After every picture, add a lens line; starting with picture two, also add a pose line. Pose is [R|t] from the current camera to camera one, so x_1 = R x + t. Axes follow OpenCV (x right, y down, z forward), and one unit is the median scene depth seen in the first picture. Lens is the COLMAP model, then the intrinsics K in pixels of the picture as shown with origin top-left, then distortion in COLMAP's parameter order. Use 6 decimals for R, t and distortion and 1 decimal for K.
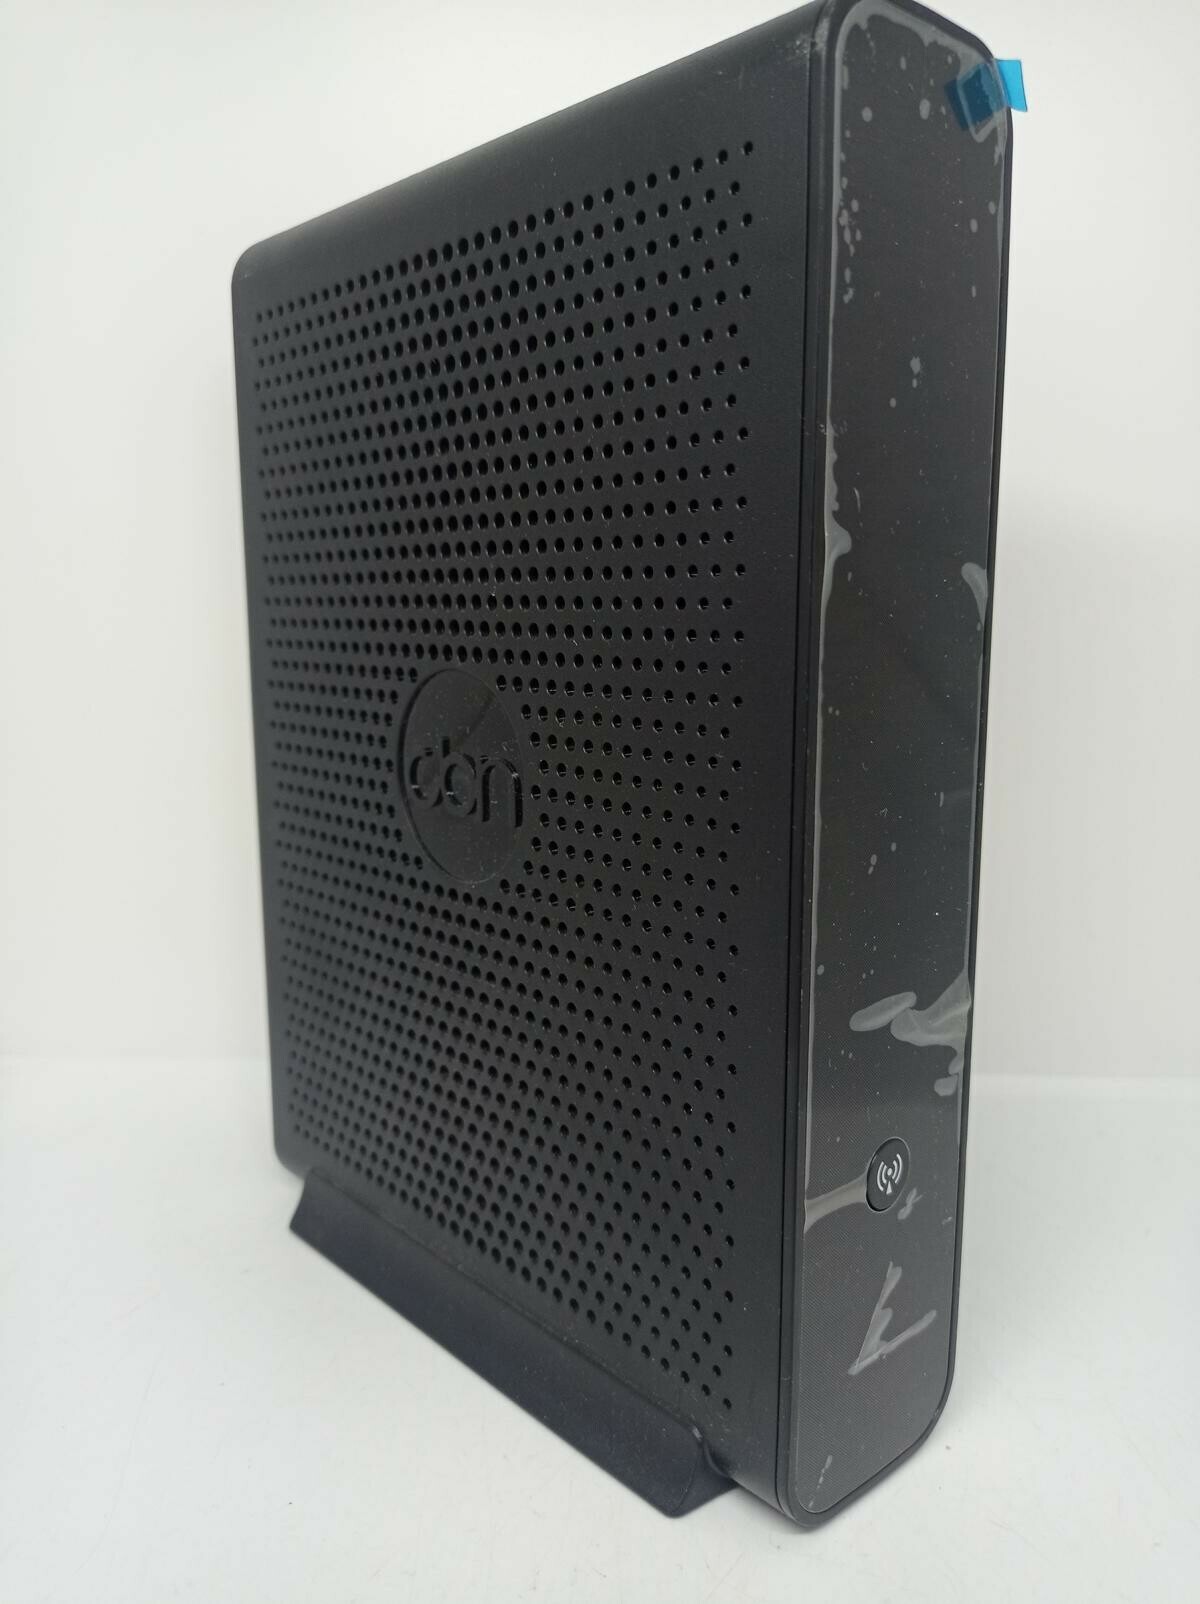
lens RADIAL K [[1231.0, 0, 600.0], [0, 1231.0, 802.0], [0, 0, 1]] dist [0.065670, -0.154437]
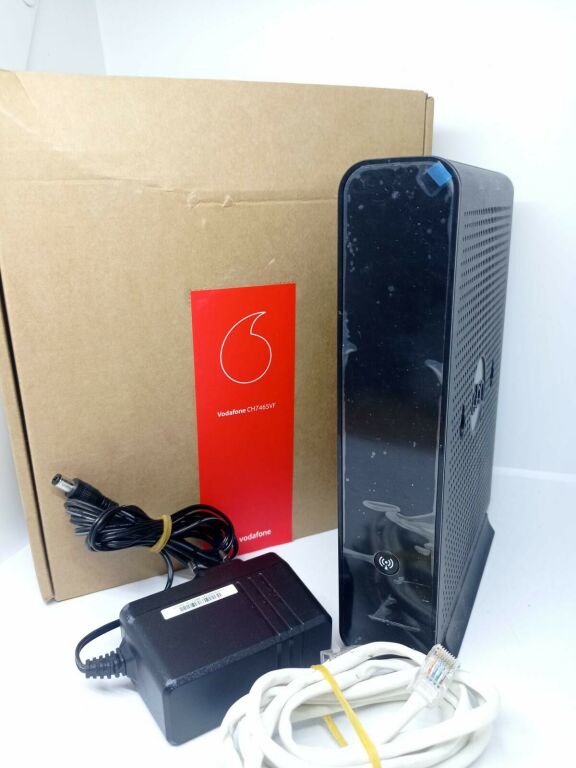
lens RADIAL K [[589.4, 0, 288.0], [0, 589.4, 384.0], [0, 0, 1]] dist [0.065670, -0.154437]
pose [[0.377610, 0.260363, -0.888607, 1.387821], [-0.123166, 0.965251, 0.230481, -0.422175], [0.917737, 0.022414, 0.396556, 0.276638]]
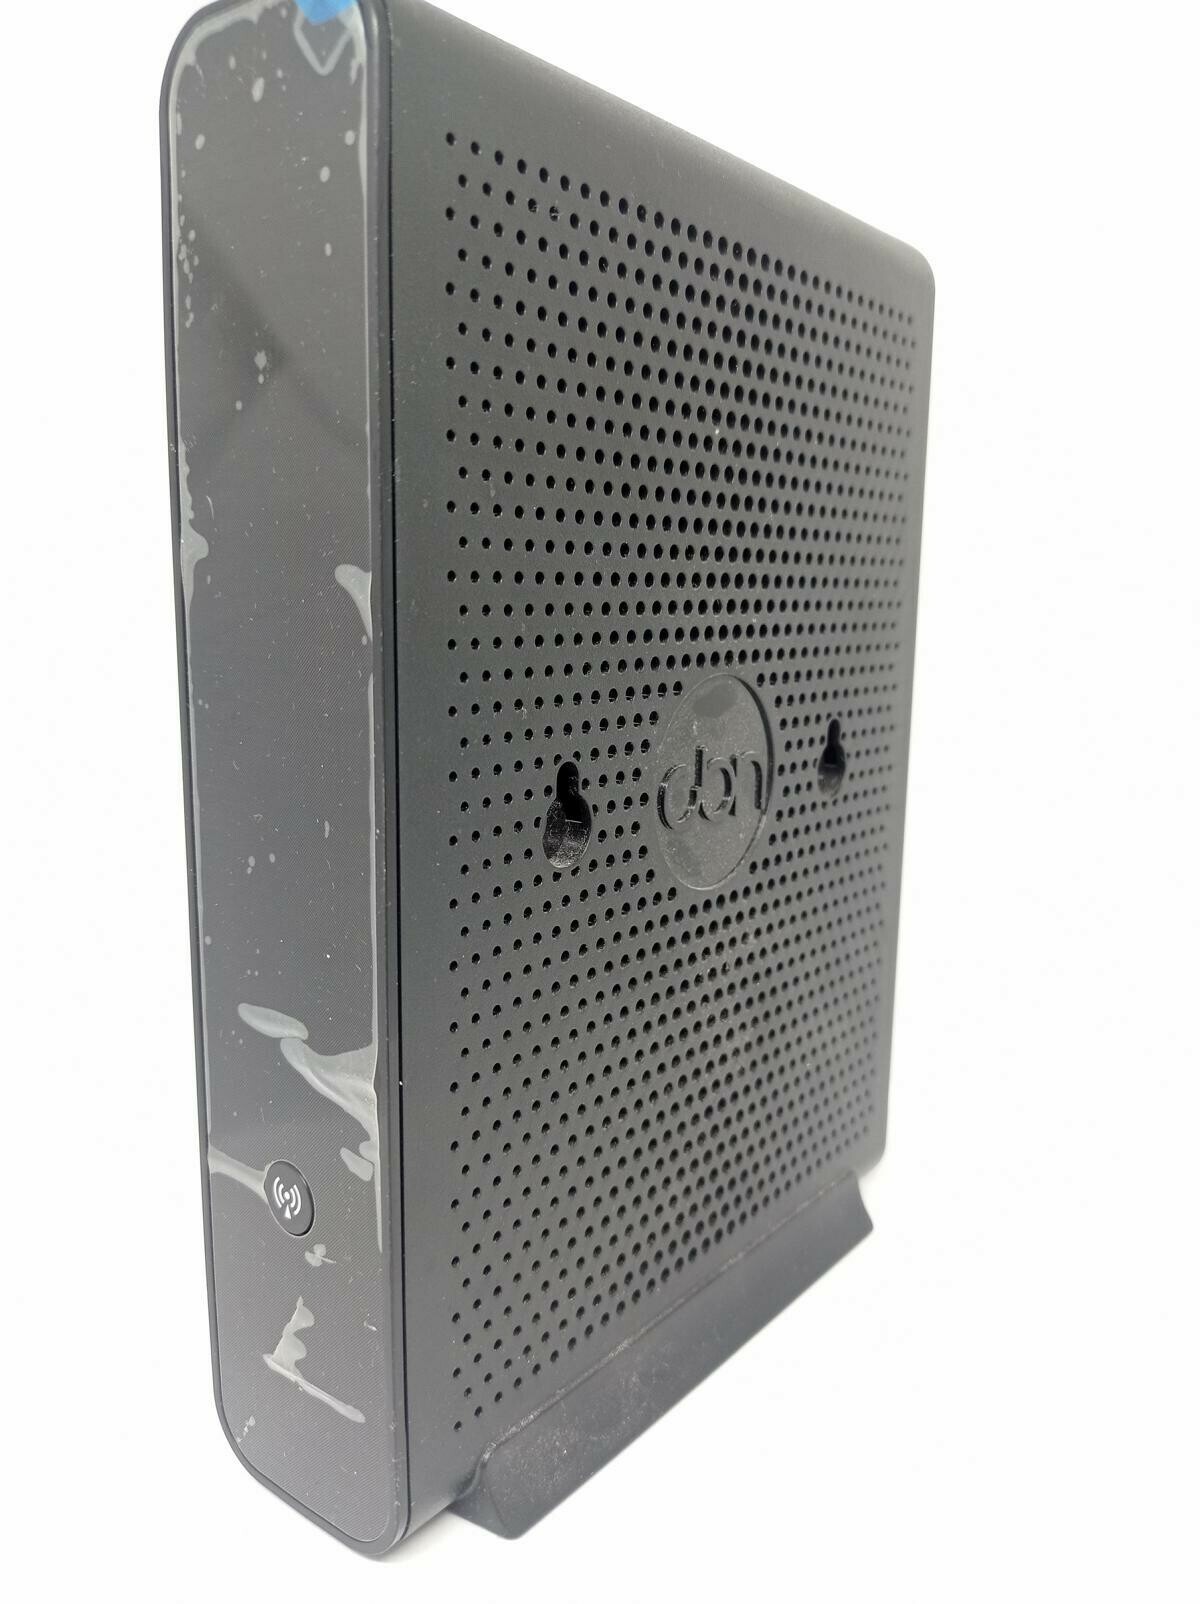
lens RADIAL K [[1231.0, 0, 600.0], [0, 1231.0, 802.0], [0, 0, 1]] dist [0.065670, -0.154437]
pose [[0.170566, 0.175404, -0.969609, 1.291994], [-0.174747, 0.973815, 0.145425, -0.204884], [0.969727, 0.144632, 0.196751, 1.116349]]
